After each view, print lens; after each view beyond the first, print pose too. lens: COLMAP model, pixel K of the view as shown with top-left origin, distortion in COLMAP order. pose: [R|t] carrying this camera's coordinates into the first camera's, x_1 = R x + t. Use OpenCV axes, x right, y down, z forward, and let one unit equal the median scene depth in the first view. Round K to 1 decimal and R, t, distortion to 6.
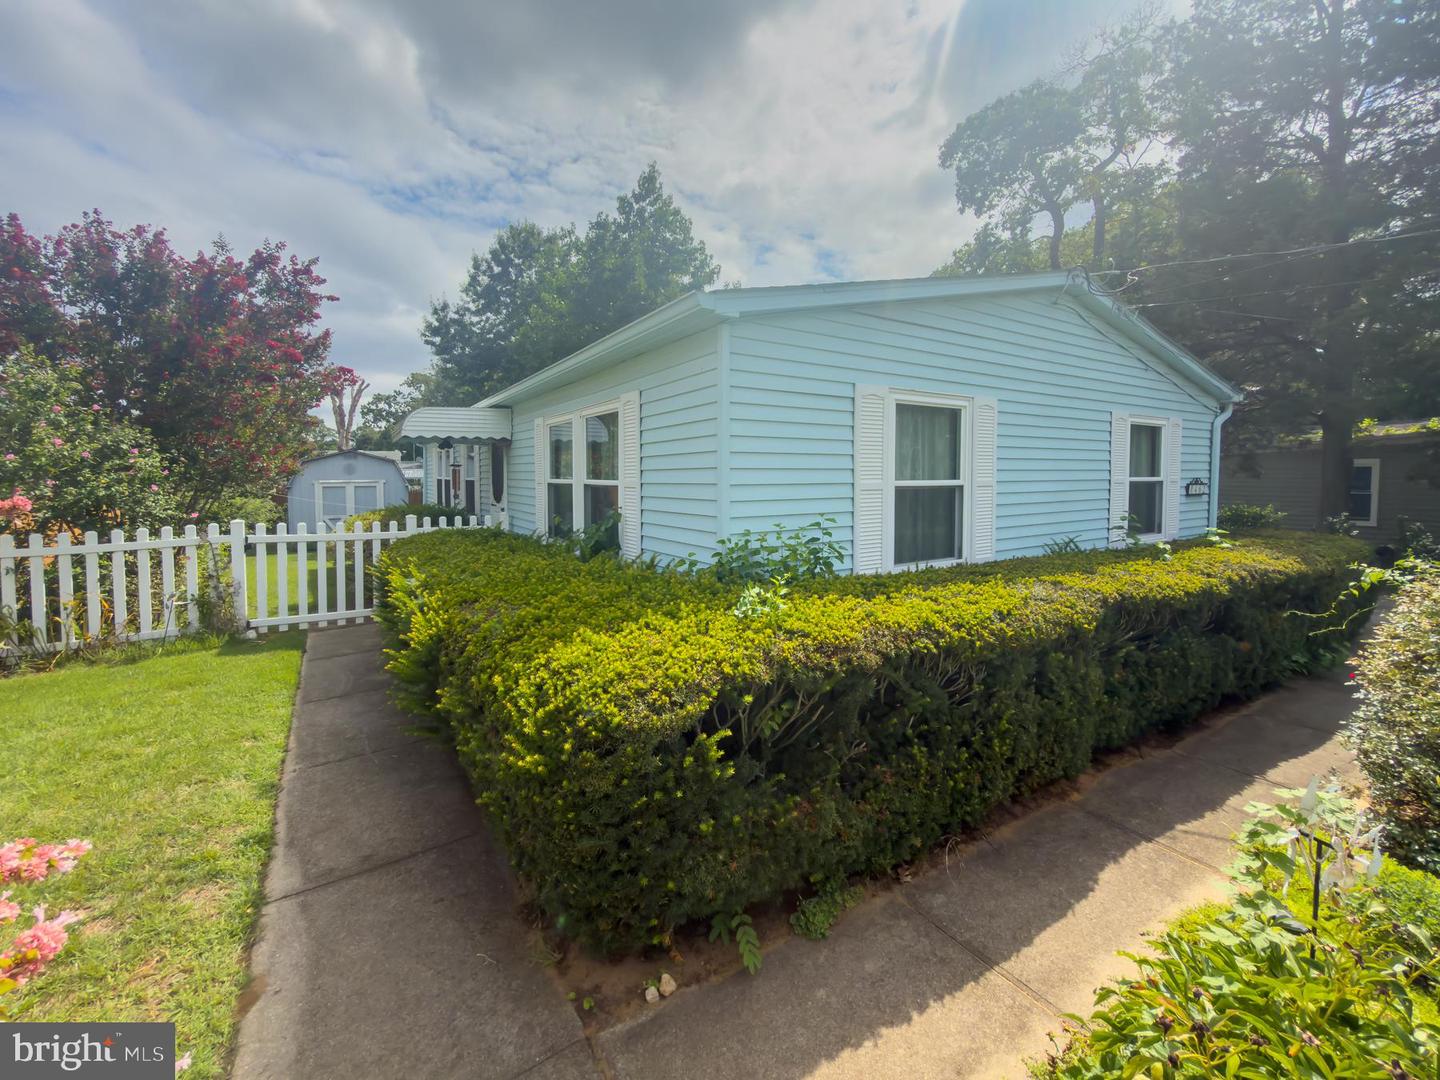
lens RADIAL K [[605.6, 0, 732.2], [0, 605.6, 499.7], [0, 0, 1]] dist [0.014237, -0.000191]
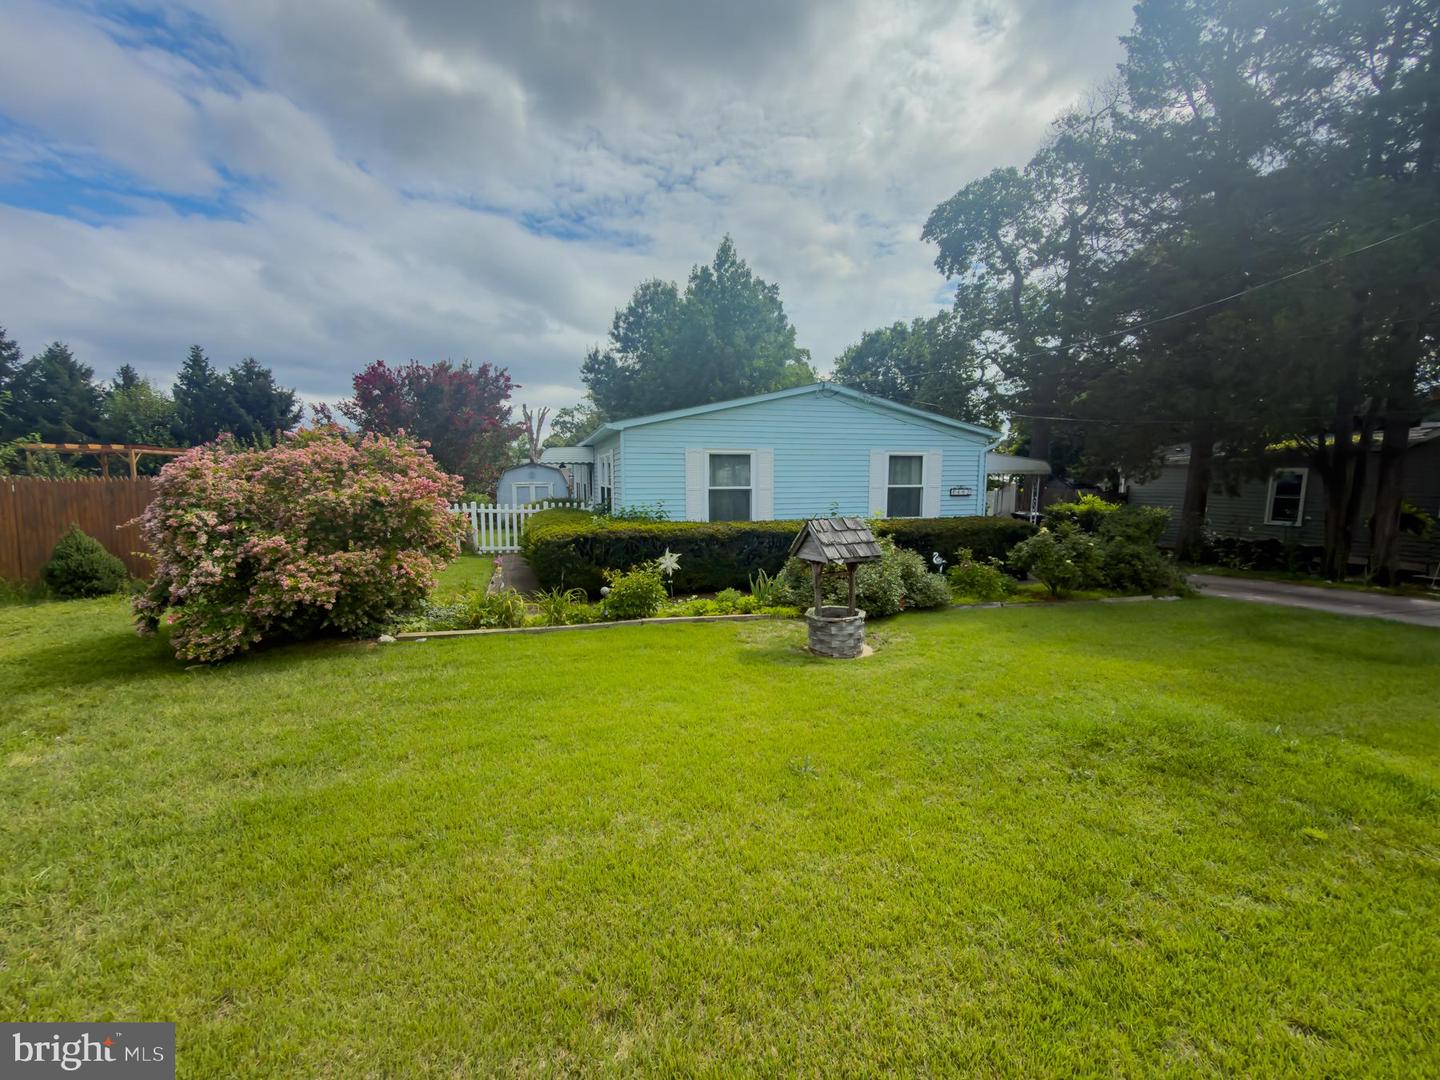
lens RADIAL K [[605.6, 0, 735.1], [0, 605.6, 549.2], [0, 0, 1]] dist [0.014237, -0.000191]
pose [[0.965538, 0.032544, -0.258220, 0.311615], [-0.012214, 0.996724, 0.079947, 0.006863], [0.259976, -0.074038, 0.962772, -0.405310]]
